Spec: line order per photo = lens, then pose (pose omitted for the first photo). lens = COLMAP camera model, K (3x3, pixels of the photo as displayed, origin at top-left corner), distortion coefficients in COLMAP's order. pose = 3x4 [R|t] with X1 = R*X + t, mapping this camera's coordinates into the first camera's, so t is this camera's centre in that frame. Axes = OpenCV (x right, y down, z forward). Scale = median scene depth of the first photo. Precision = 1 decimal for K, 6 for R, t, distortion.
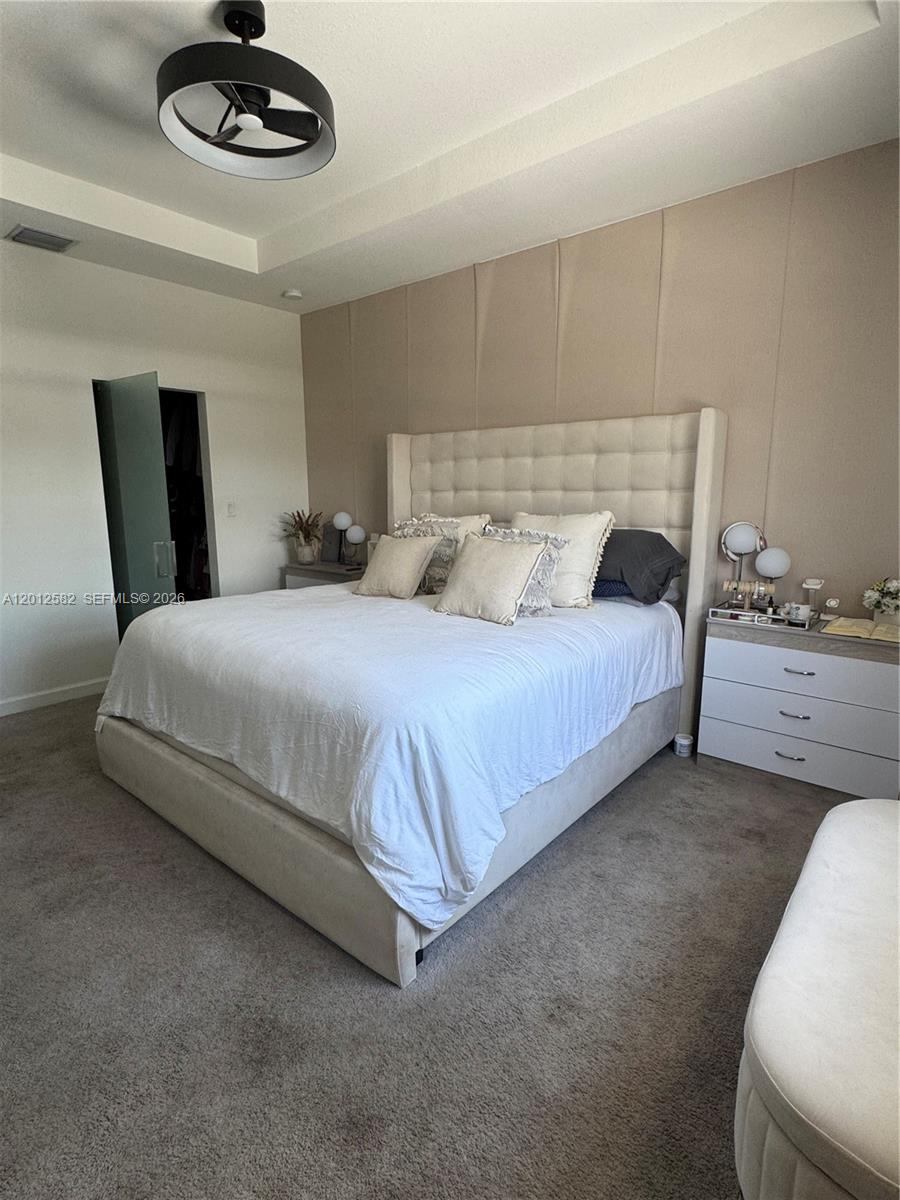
lens RADIAL K [[609.0, 0, 446.5], [0, 609.0, 601.8], [0, 0, 1]] dist [0.002637, -0.000243]
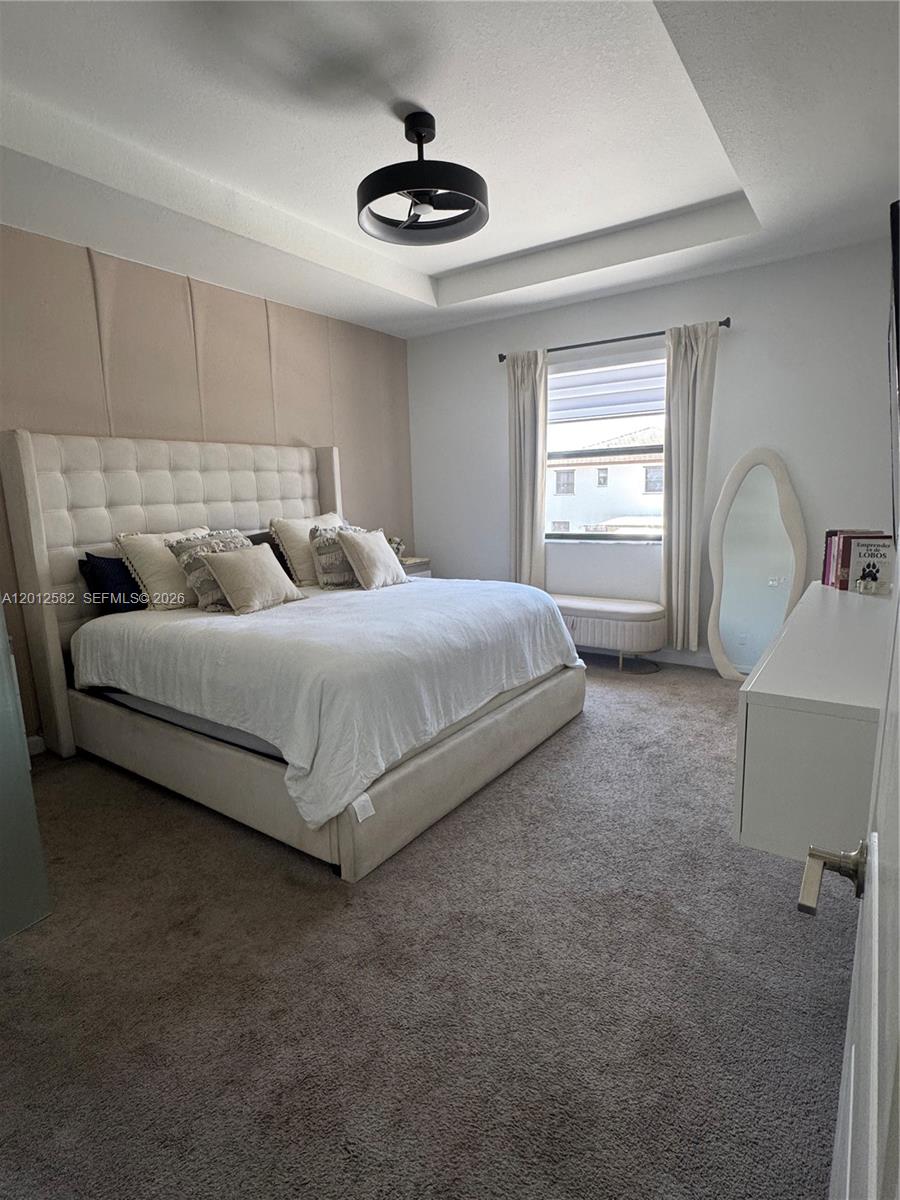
lens RADIAL K [[609.0, 0, 447.1], [0, 609.0, 597.4], [0, 0, 1]] dist [0.002637, -0.000243]
pose [[-0.092580, -0.164506, 0.982022, -1.014412], [0.213591, 0.960018, 0.180956, -0.130062], [-0.972526, 0.226504, -0.053742, 0.703974]]
